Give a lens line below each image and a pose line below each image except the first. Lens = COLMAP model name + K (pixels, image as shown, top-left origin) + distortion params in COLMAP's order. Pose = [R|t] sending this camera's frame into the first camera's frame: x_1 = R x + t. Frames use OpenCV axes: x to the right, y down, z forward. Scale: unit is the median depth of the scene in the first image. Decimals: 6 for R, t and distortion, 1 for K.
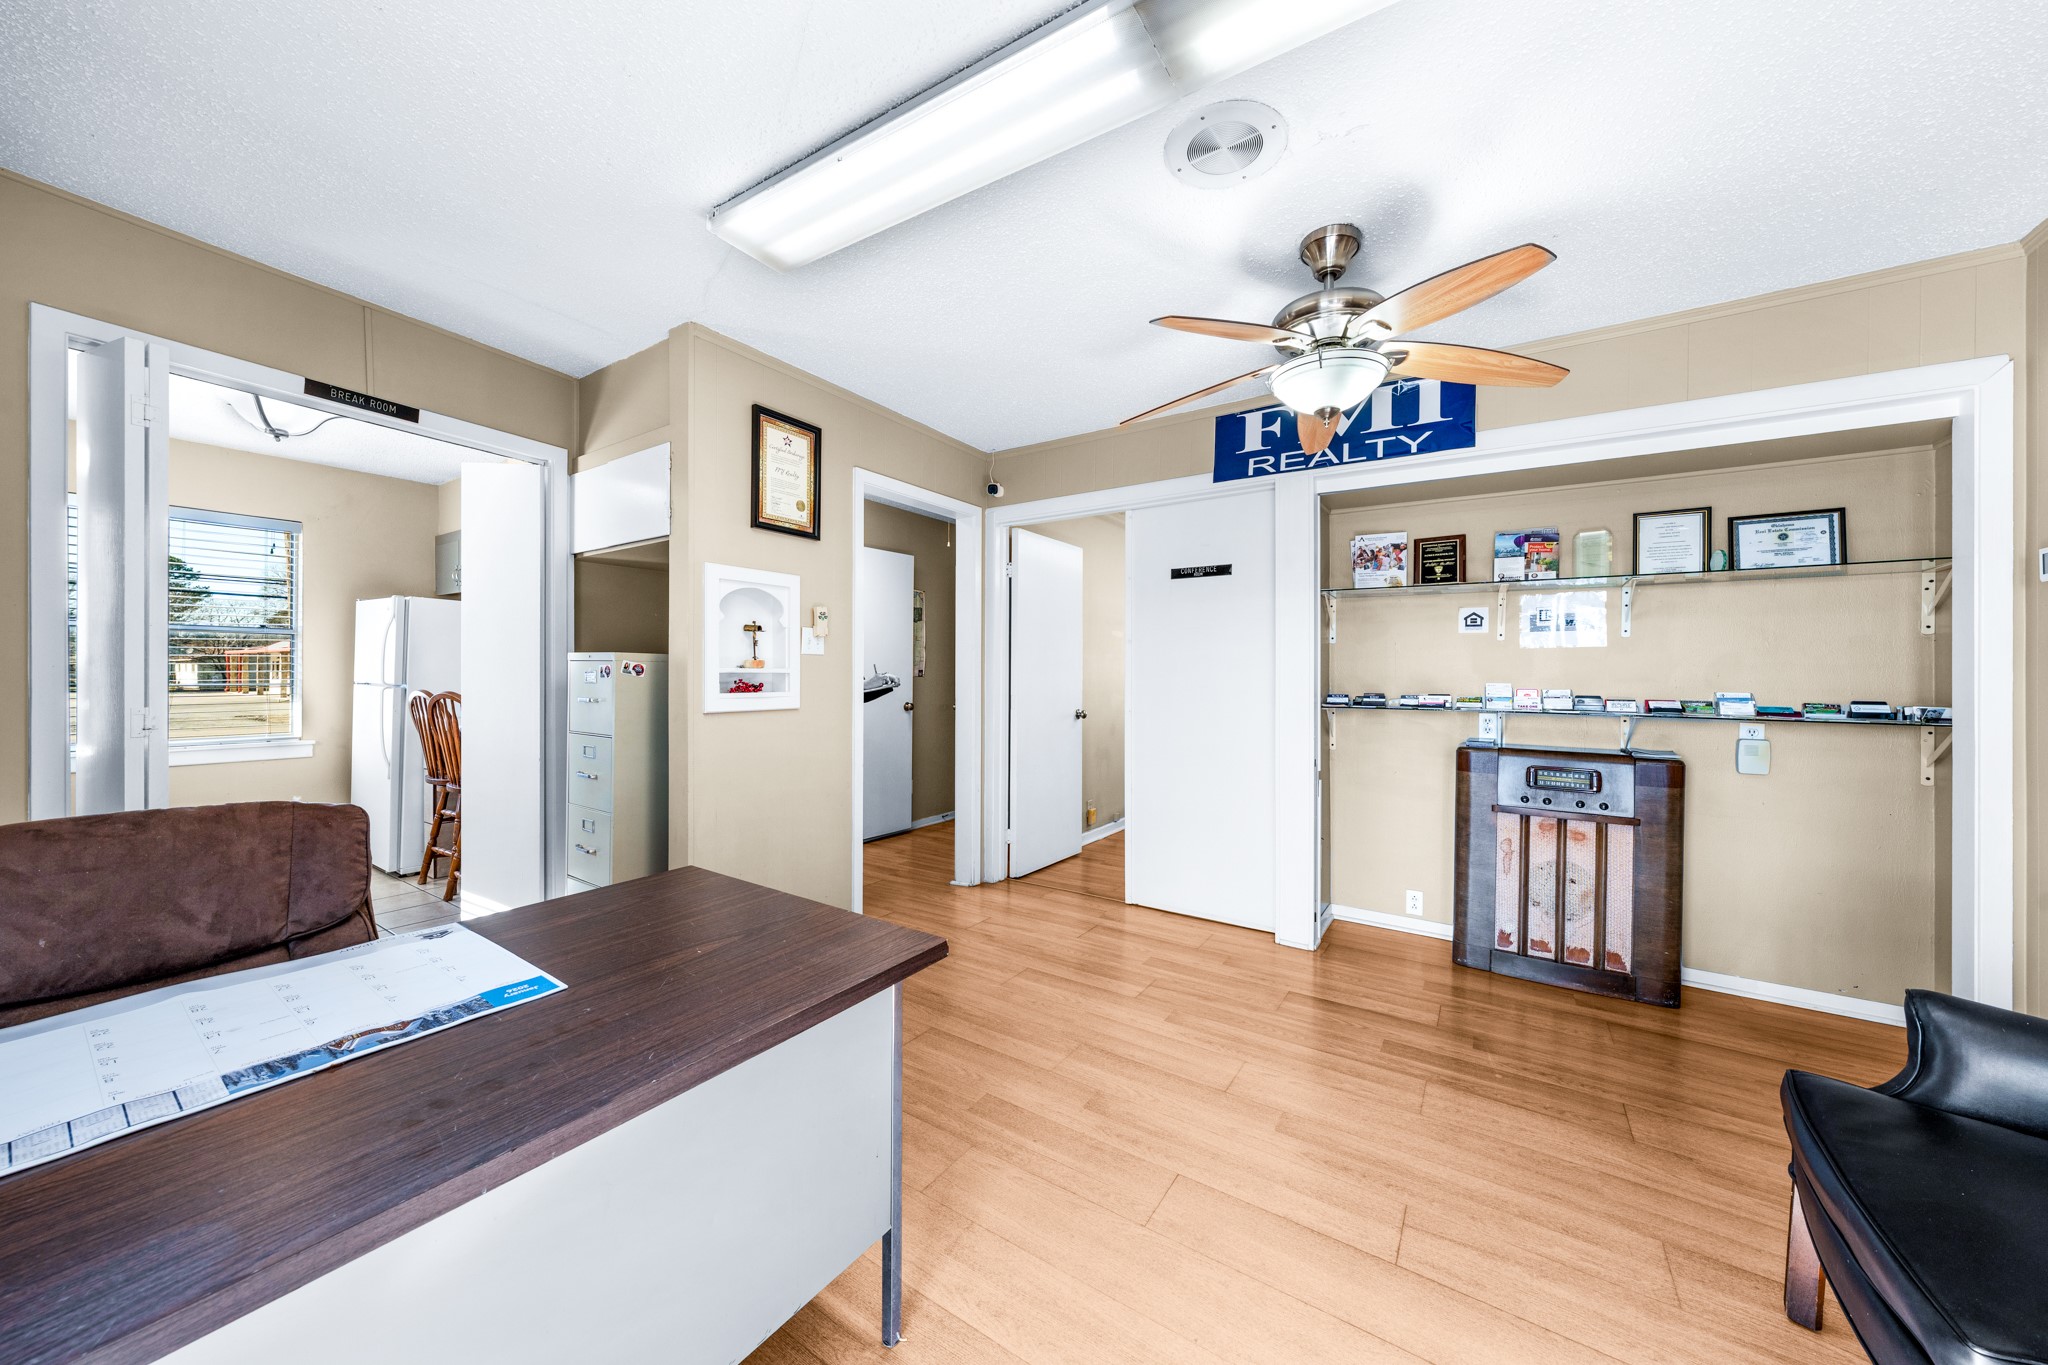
lens RADIAL K [[715.1, 0, 1021.9], [0, 715.1, 671.9], [0, 0, 1]] dist [-0.000319, 0.000057]
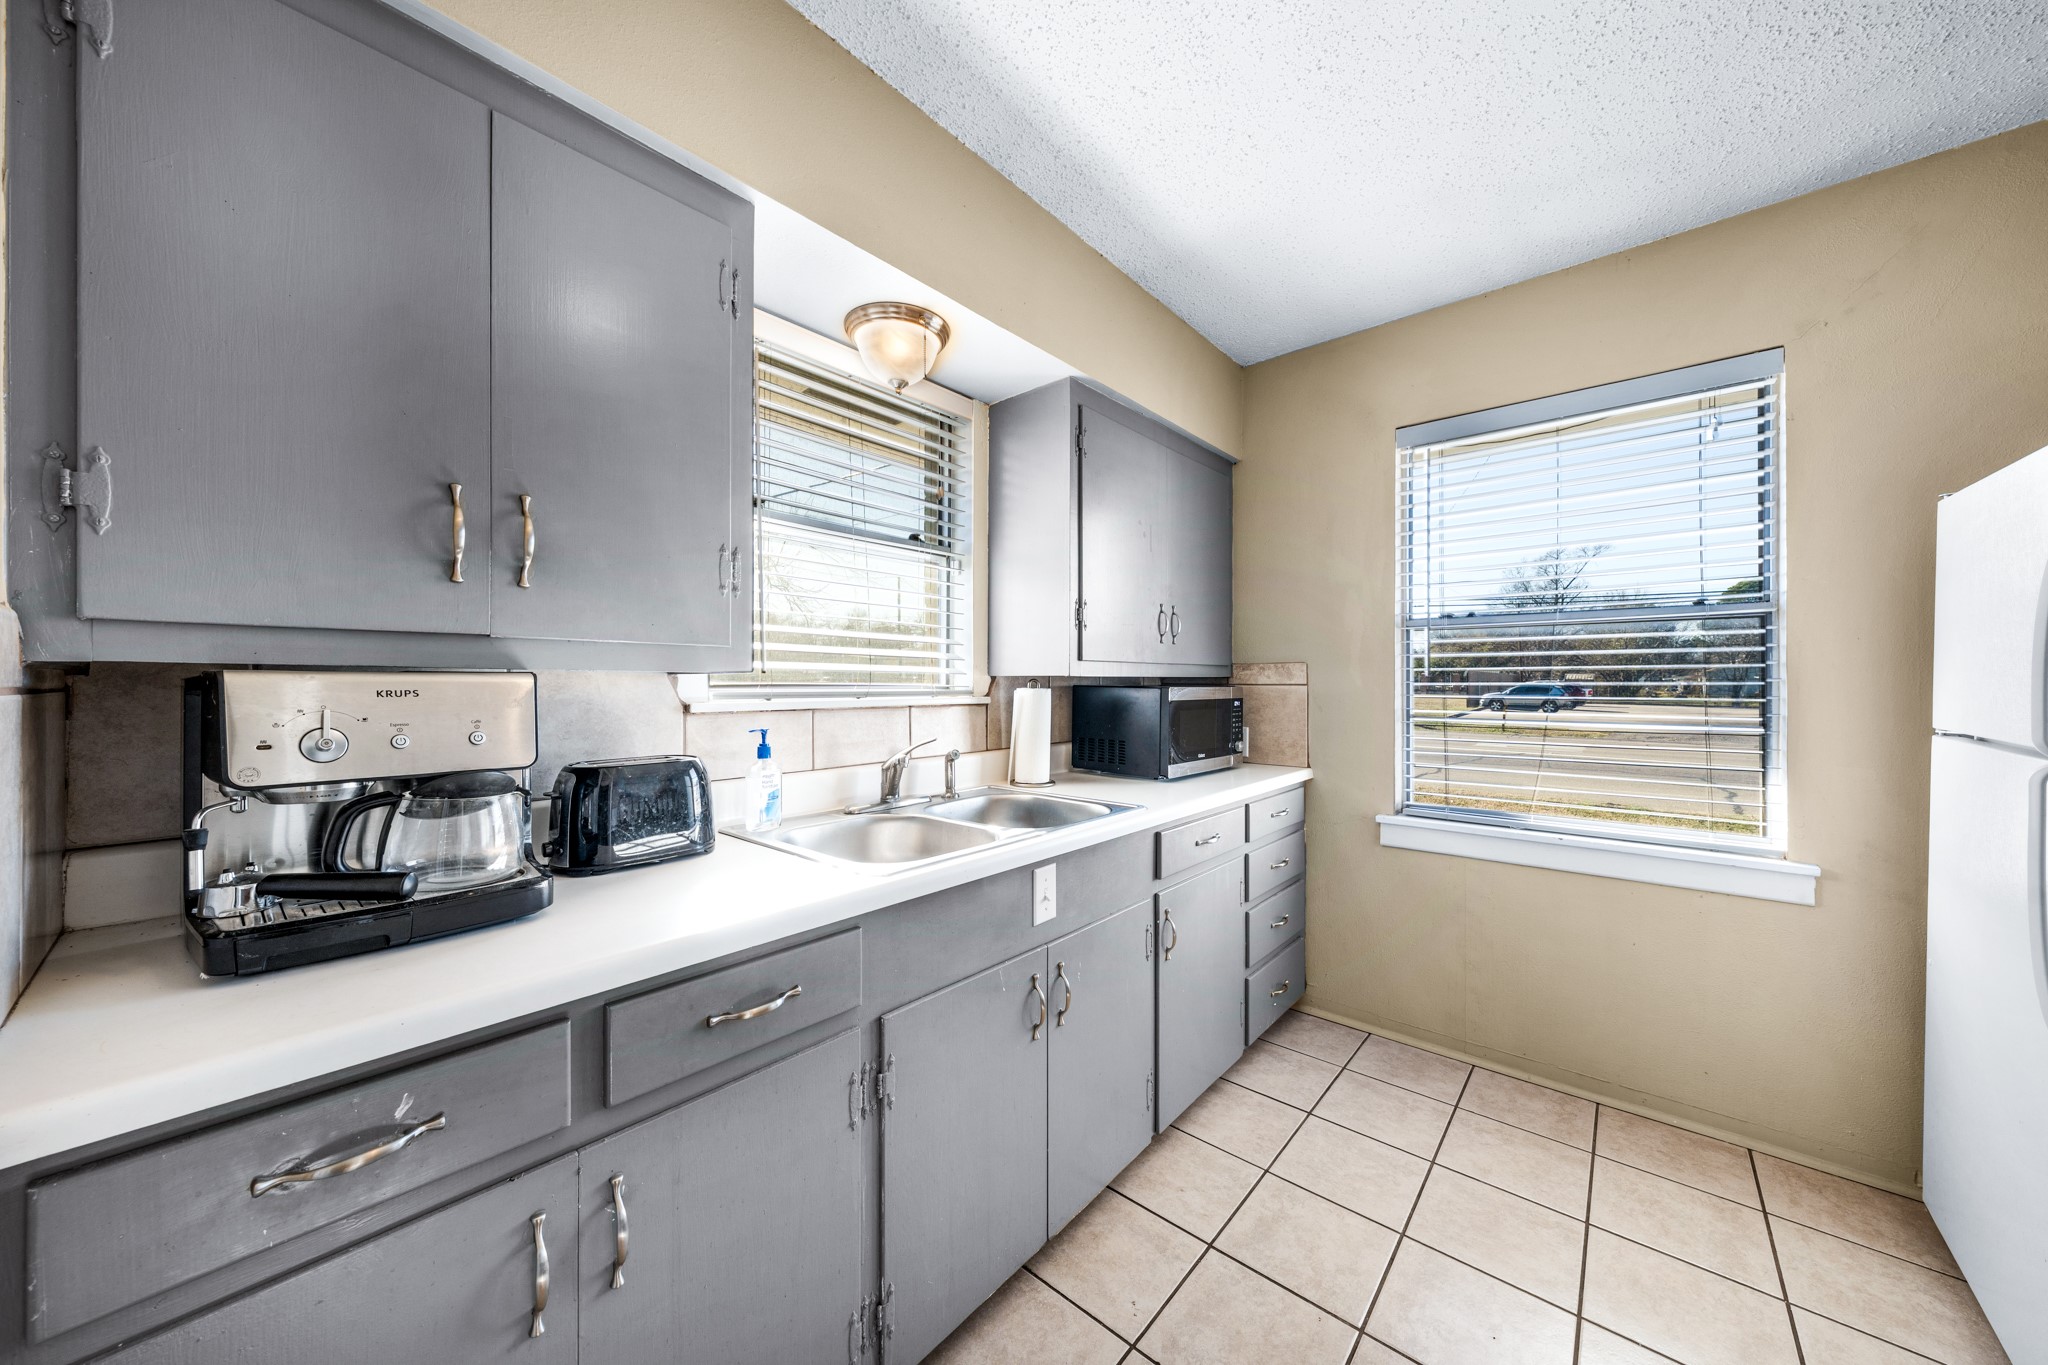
lens RADIAL K [[696.8, 0, 1017.5], [0, 696.8, 680.8], [0, 0, 1]] dist [-0.000488, 0.000126]
pose [[-0.137029, -0.009133, -0.990525, -0.533855], [0.002094, 0.999953, -0.009509, -0.007856], [0.990565, -0.003377, -0.137003, 0.603372]]
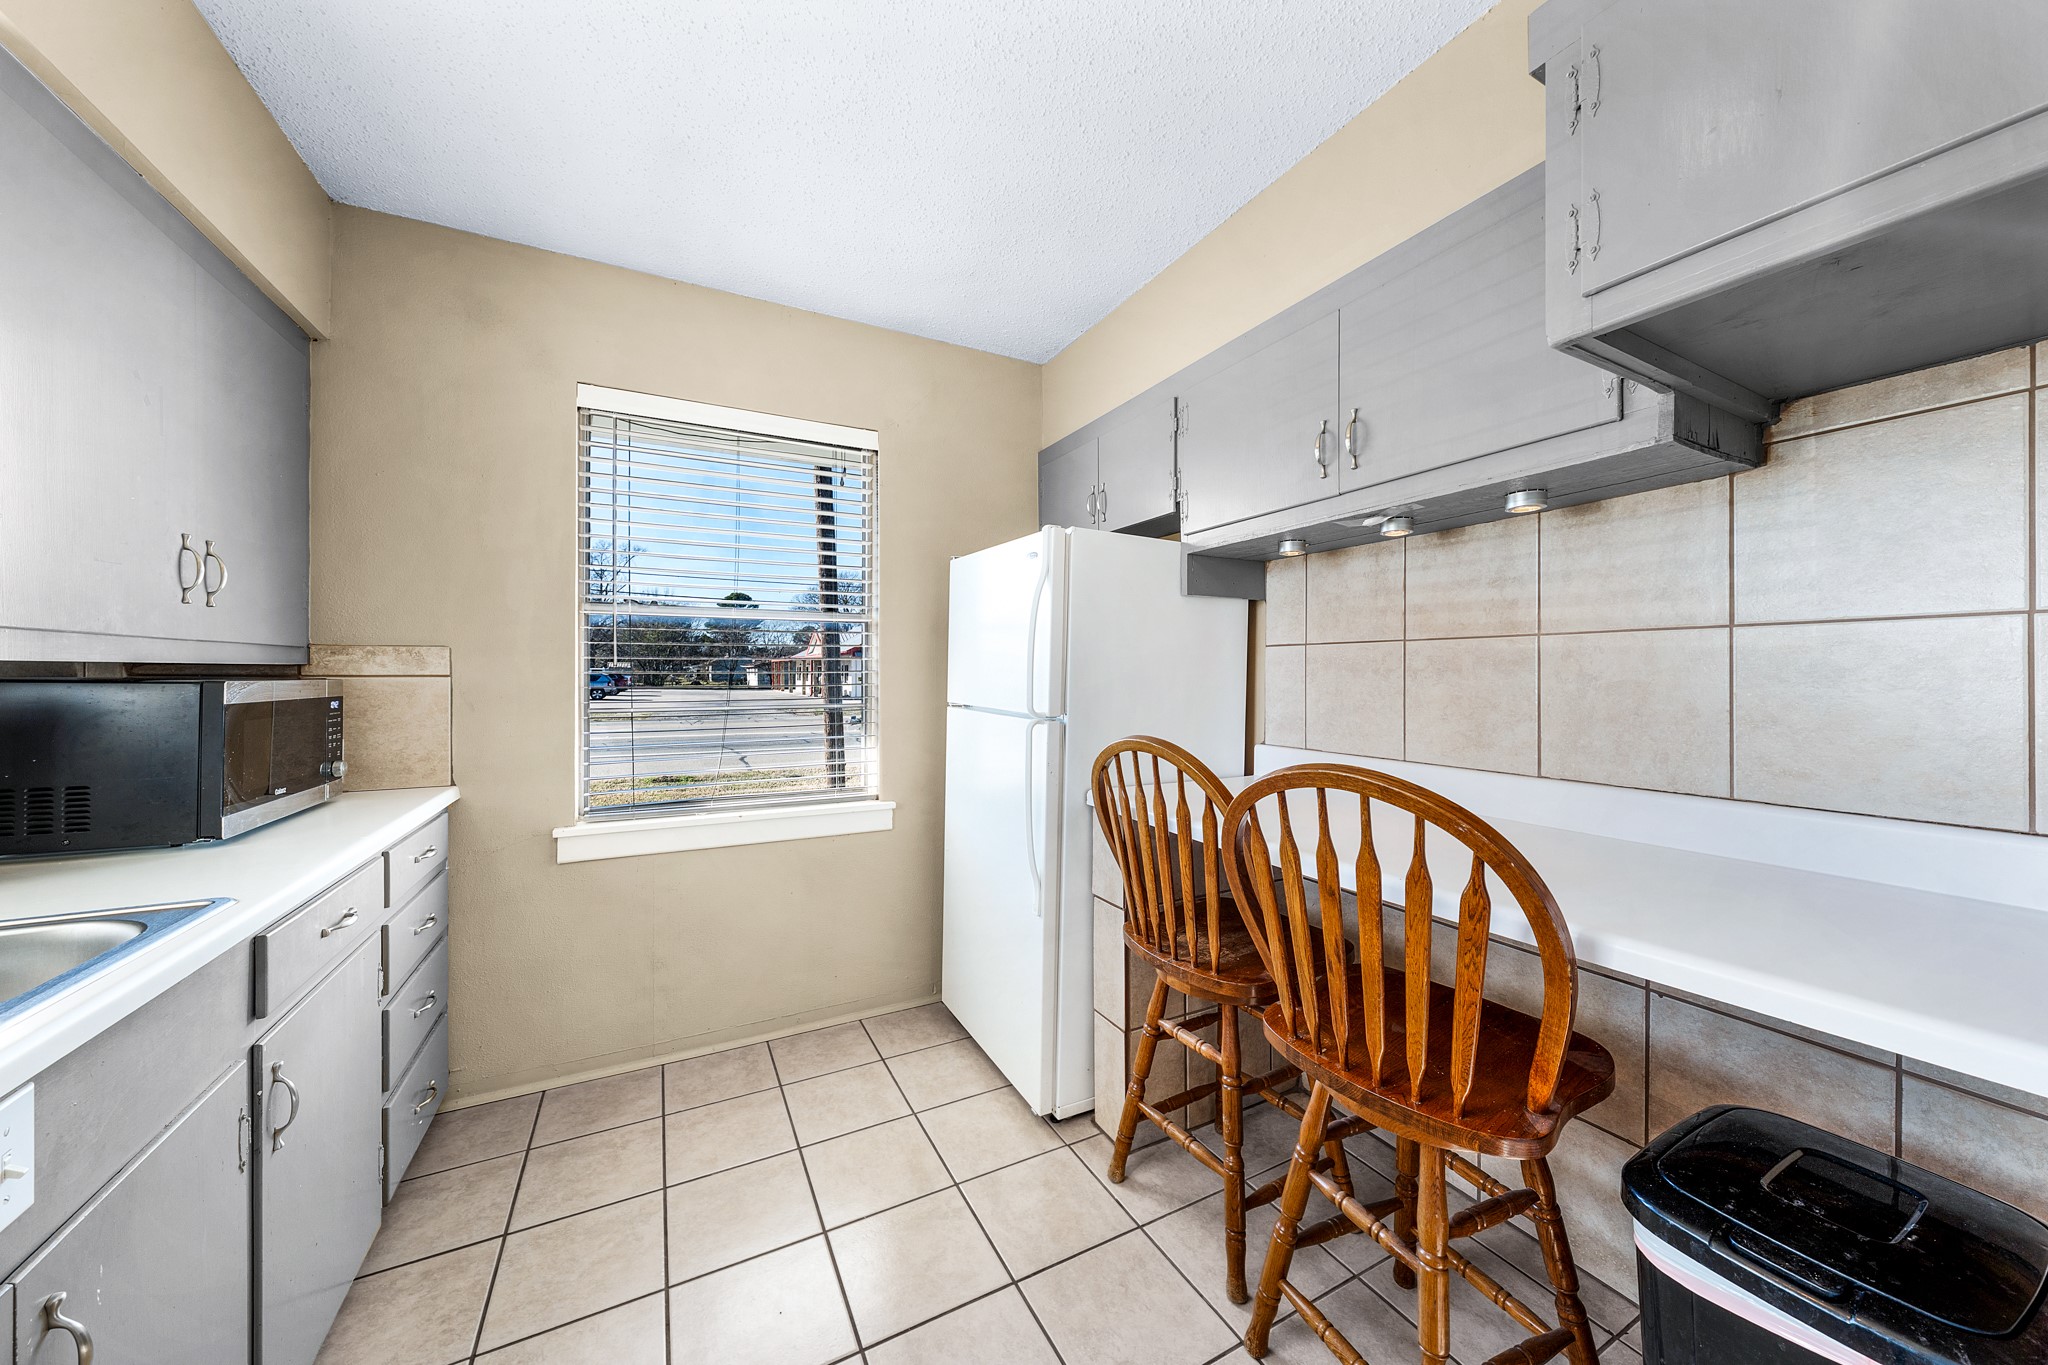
lens RADIAL K [[715.1, 0, 1021.9], [0, 715.1, 671.9], [0, 0, 1]] dist [-0.000319, 0.000057]
pose [[0.876639, -0.004786, -0.481124, -0.617631], [0.005260, 0.999986, -0.000364, -0.010136], [0.481119, -0.002212, 0.876652, 0.536084]]
